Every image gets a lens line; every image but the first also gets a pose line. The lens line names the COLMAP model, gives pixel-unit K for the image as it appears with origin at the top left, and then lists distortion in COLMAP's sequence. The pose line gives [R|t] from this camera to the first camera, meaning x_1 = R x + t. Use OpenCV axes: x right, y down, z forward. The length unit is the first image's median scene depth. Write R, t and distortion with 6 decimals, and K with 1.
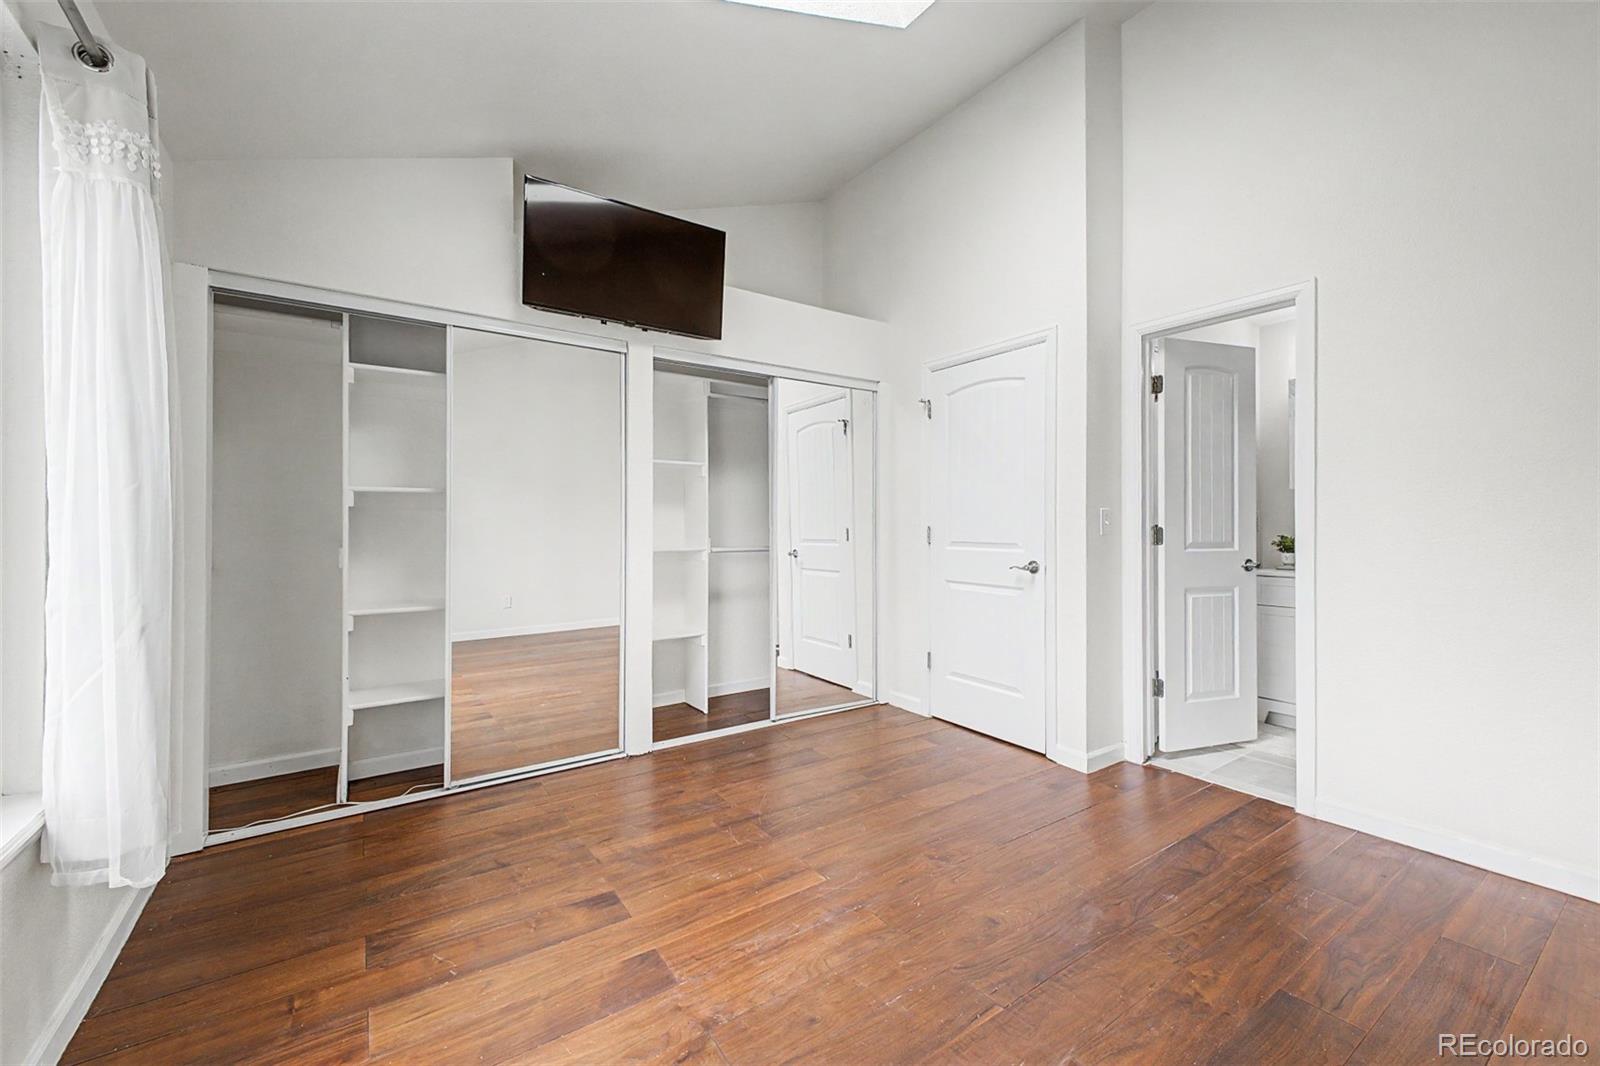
lens RADIAL K [[638.4, 0, 800.0], [0, 638.4, 533.0], [0, 0, 1]] dist [0.005425, -0.000323]
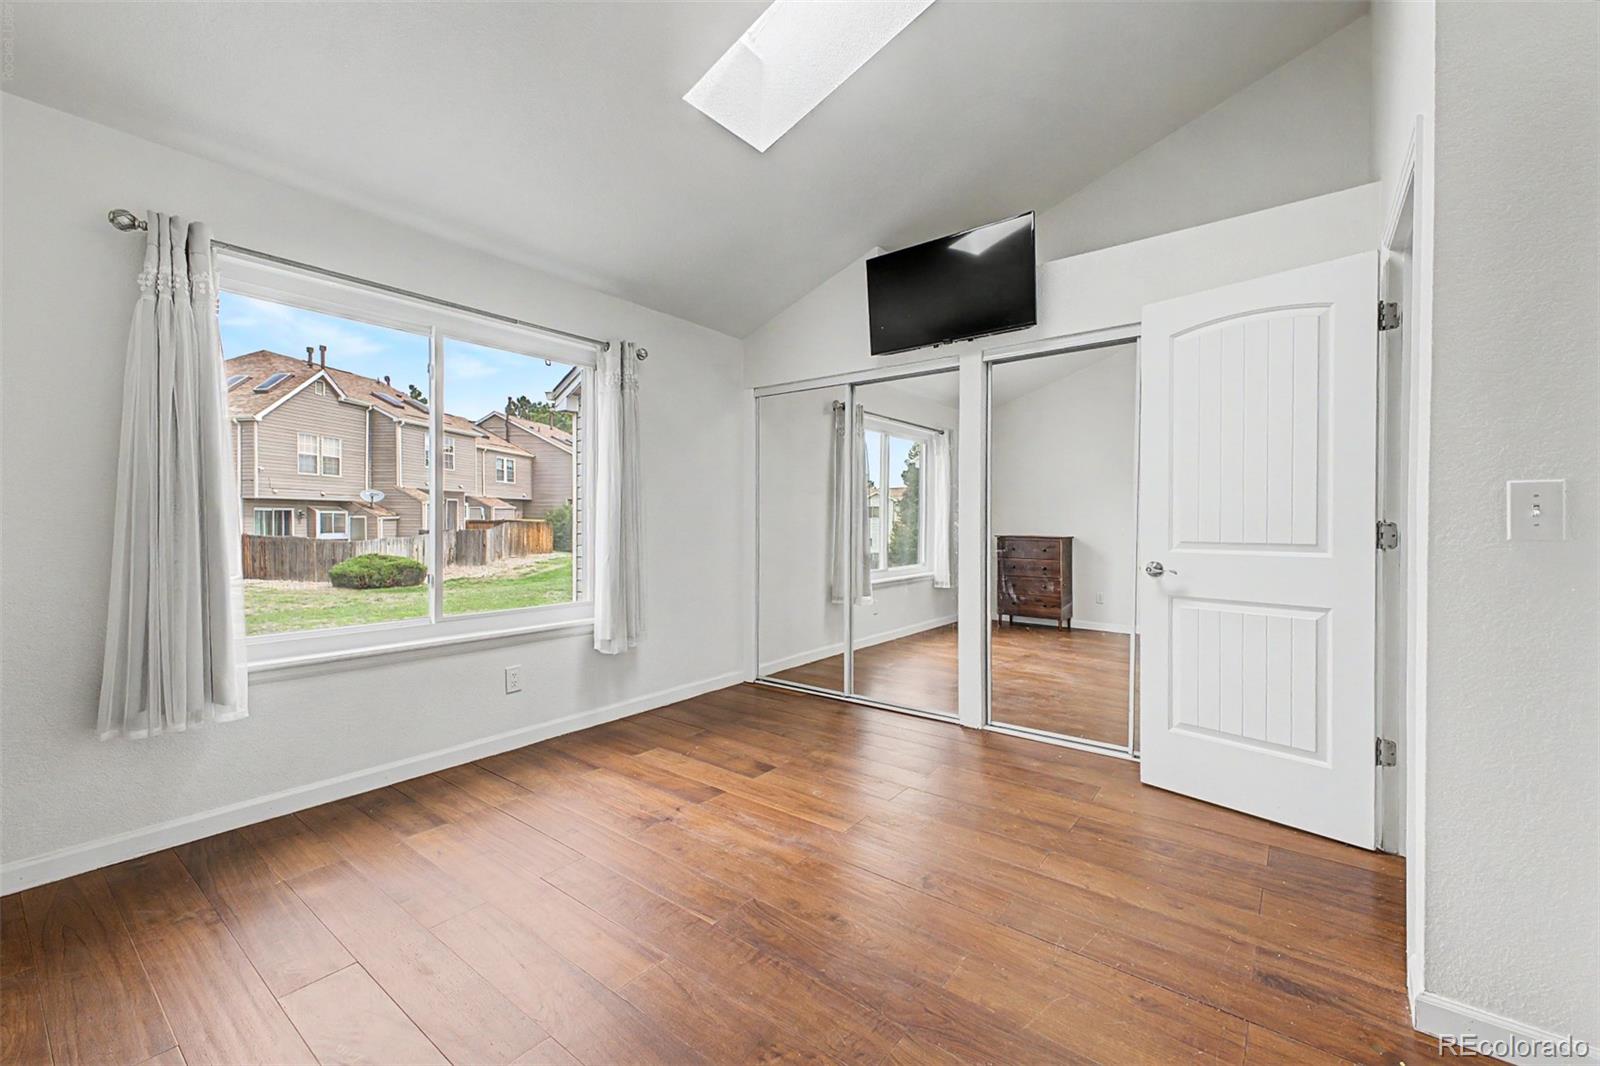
lens RADIAL K [[638.4, 0, 800.0], [0, 638.4, 533.0], [0, 0, 1]] dist [0.005425, -0.000323]
pose [[0.313880, 0.012399, -0.949382, 1.135797], [-0.018538, 0.999804, 0.006928, 0.017800], [0.949282, 0.015425, 0.314048, 0.608894]]
